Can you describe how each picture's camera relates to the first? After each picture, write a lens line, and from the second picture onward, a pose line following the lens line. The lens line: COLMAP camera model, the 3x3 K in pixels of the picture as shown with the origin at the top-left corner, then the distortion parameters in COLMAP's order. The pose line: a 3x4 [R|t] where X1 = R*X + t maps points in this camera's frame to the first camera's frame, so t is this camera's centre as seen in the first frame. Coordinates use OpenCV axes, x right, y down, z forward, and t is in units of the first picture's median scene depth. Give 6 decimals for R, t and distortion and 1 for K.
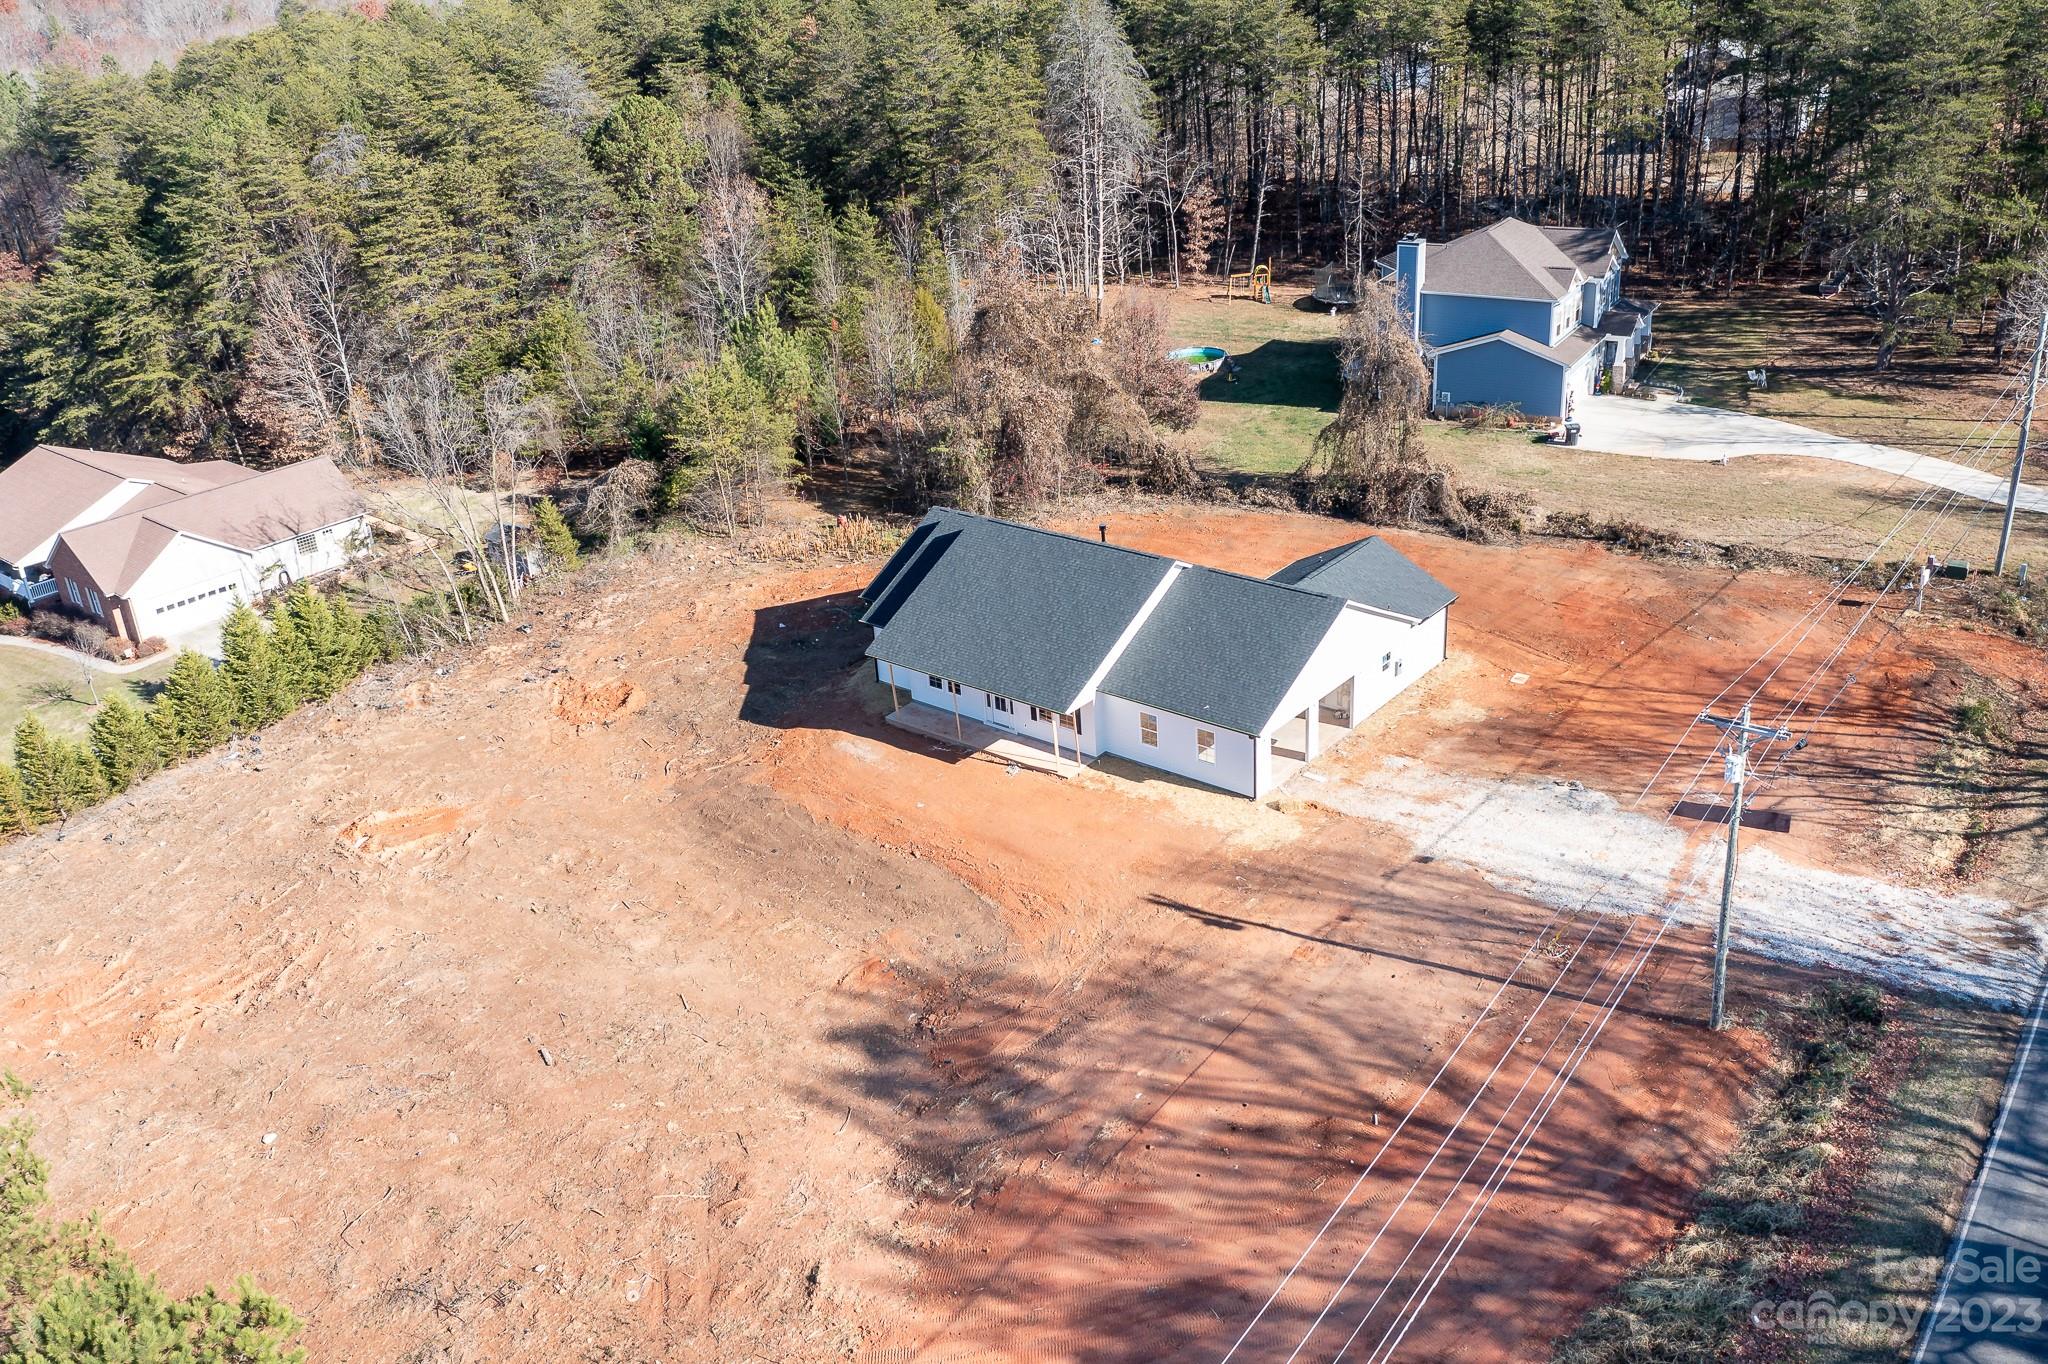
lens RADIAL K [[1759.1, 0, 1026.3], [0, 1759.1, 690.7], [0, 0, 1]] dist [-0.010163, 0.004690]
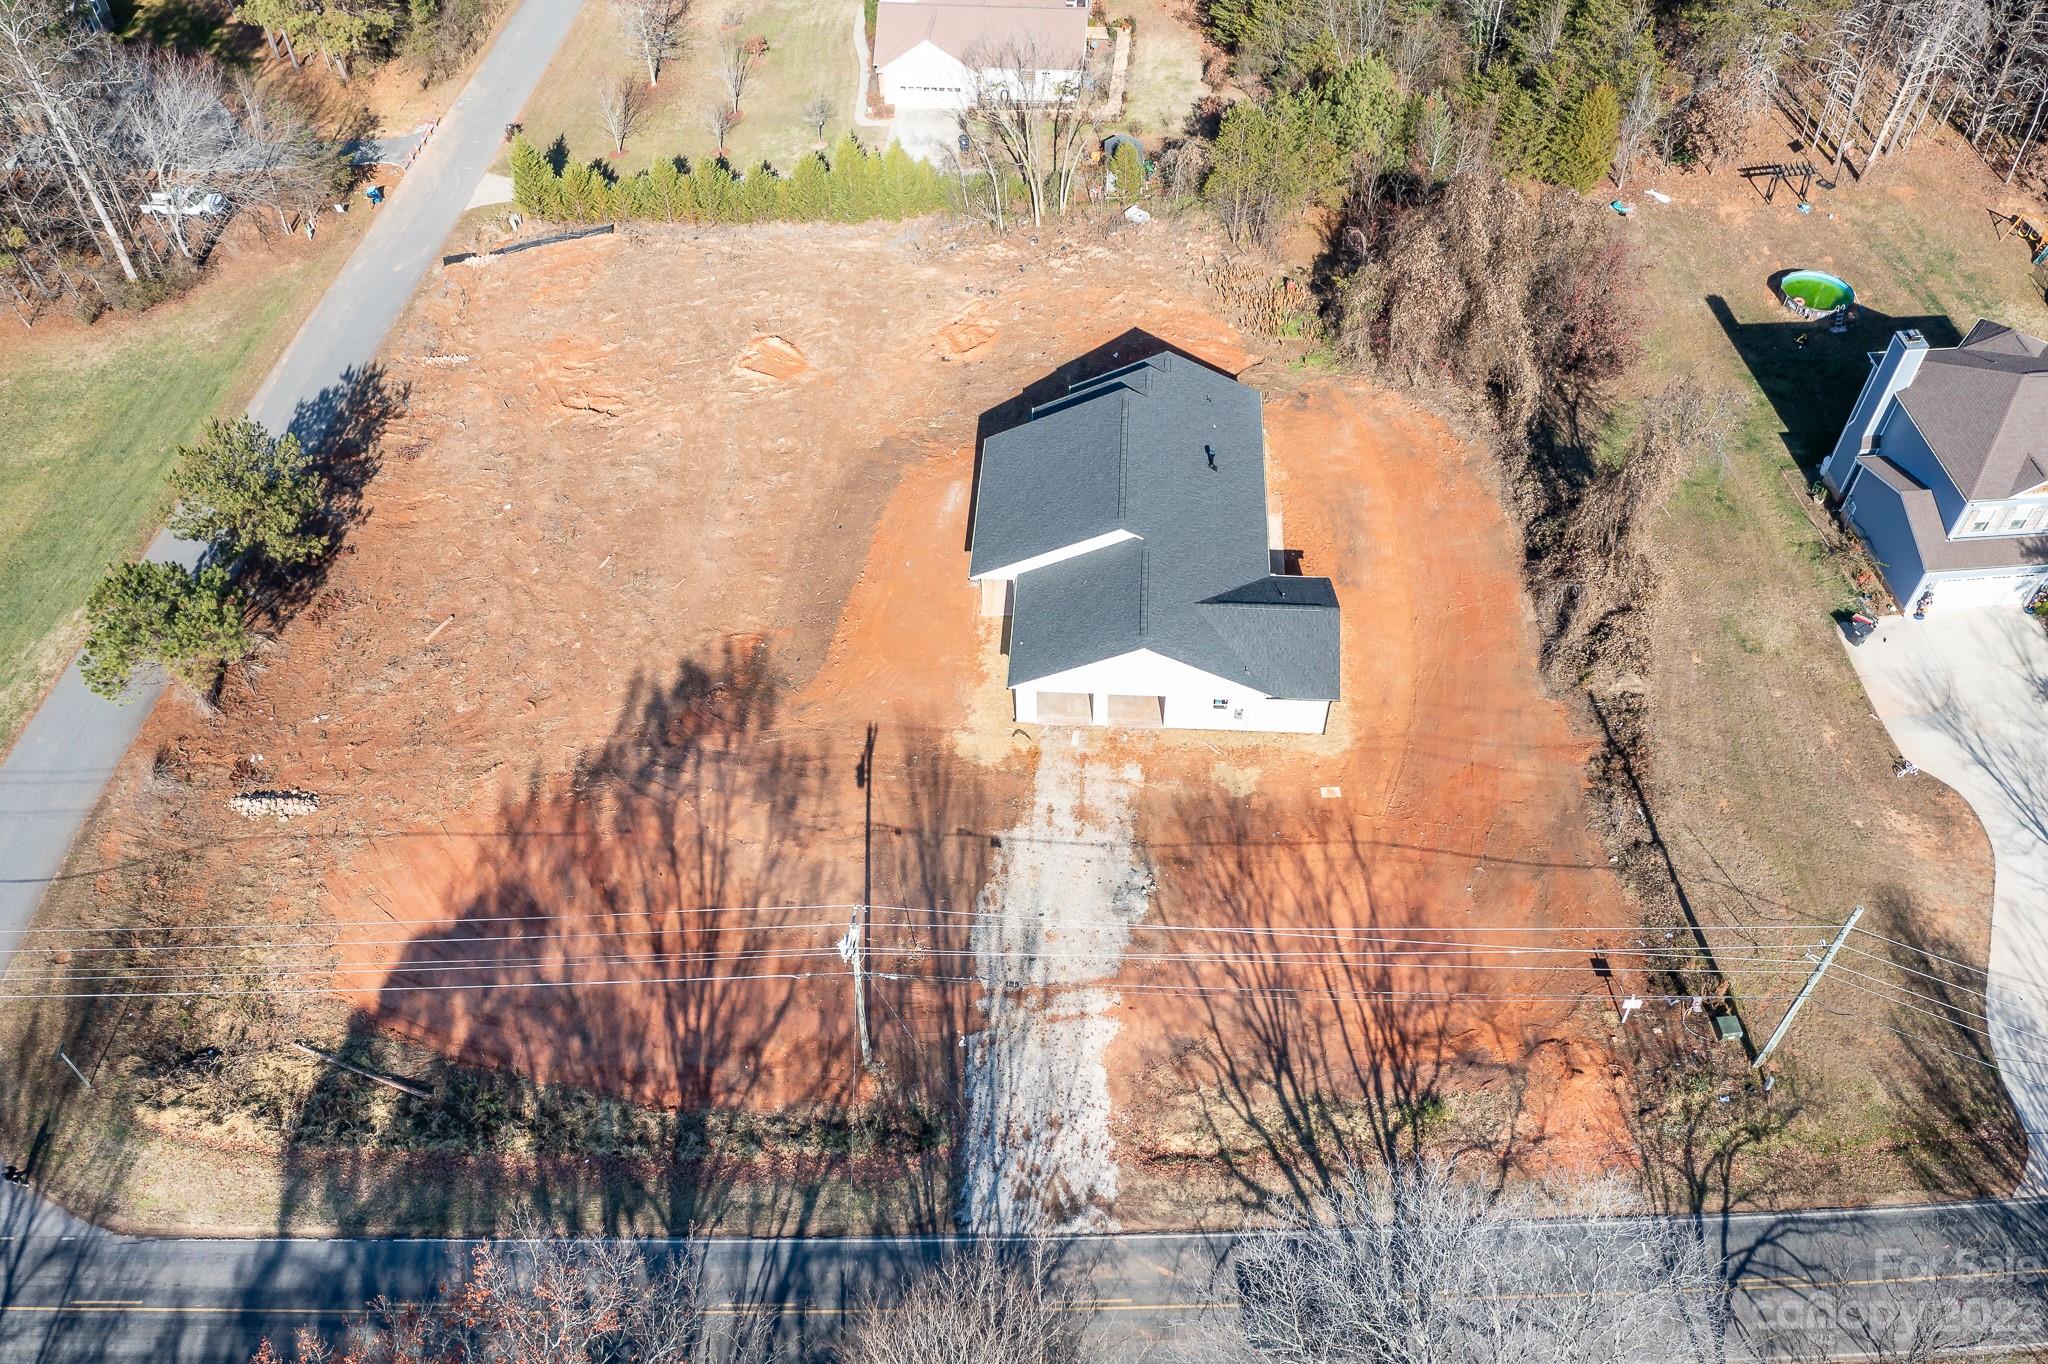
lens RADIAL K [[1653.5, 0, 1021.0], [0, 1653.5, 687.4], [0, 0, 1]] dist [-0.006525, -0.017924]
pose [[0.581134, 0.644263, -0.497200, 0.667881], [-0.358301, 0.751109, 0.554488, -0.585751], [0.730687, -0.144085, 0.667335, 0.181091]]
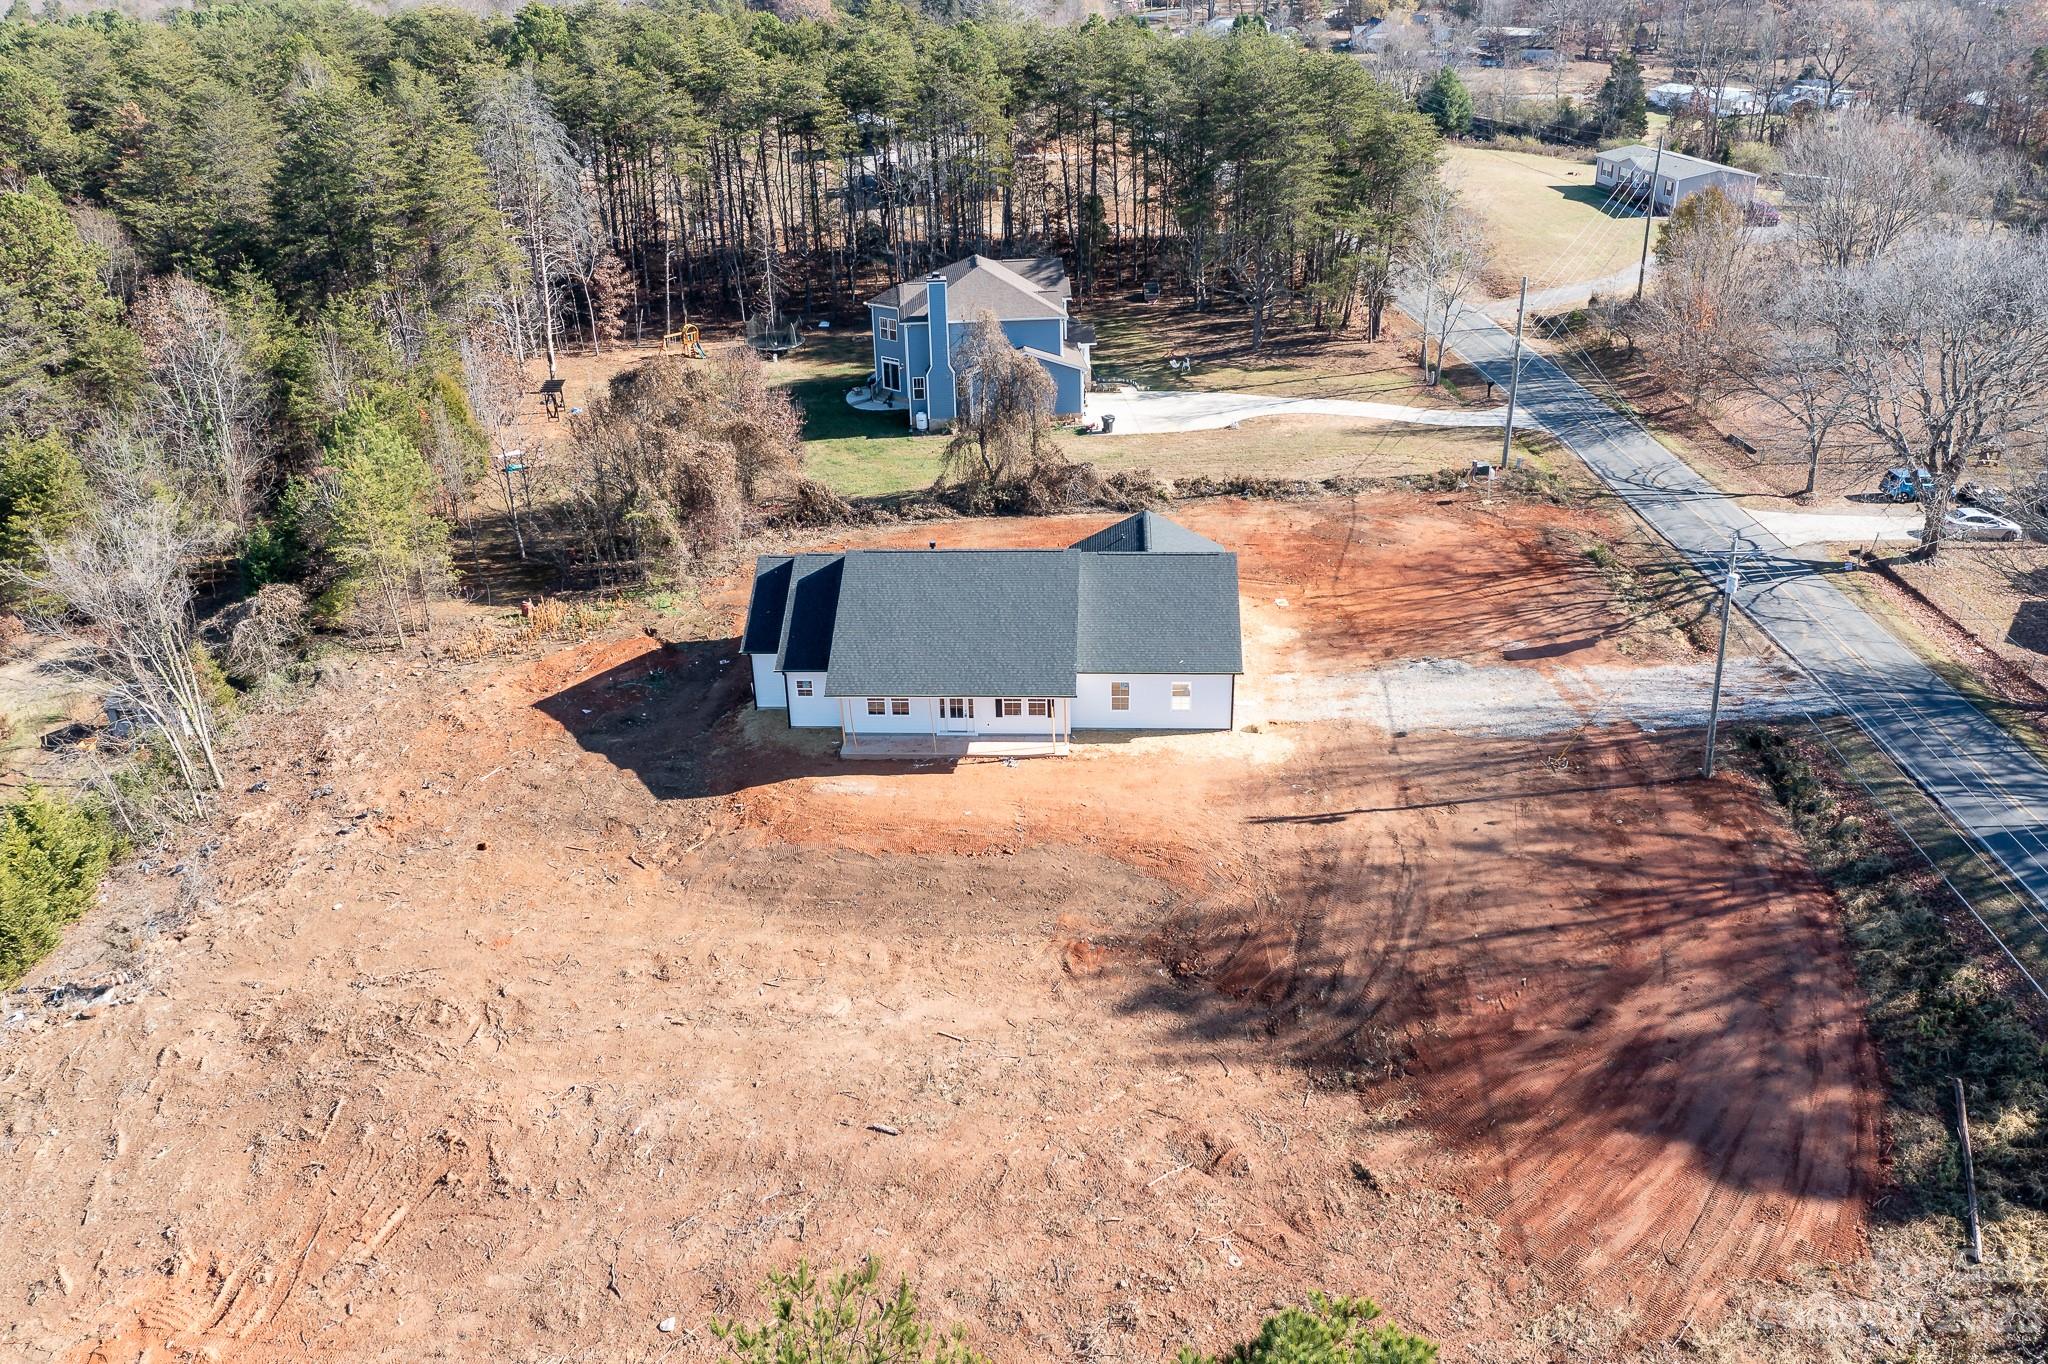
lens RADIAL K [[1653.5, 0, 1009.7], [0, 1653.5, 673.9], [0, 0, 1]] dist [-0.006525, -0.017924]
pose [[0.806655, -0.206888, 0.553629, -0.548528], [0.229101, 0.972947, 0.029777, -0.038043], [-0.544812, 0.102817, 0.832231, 0.149019]]
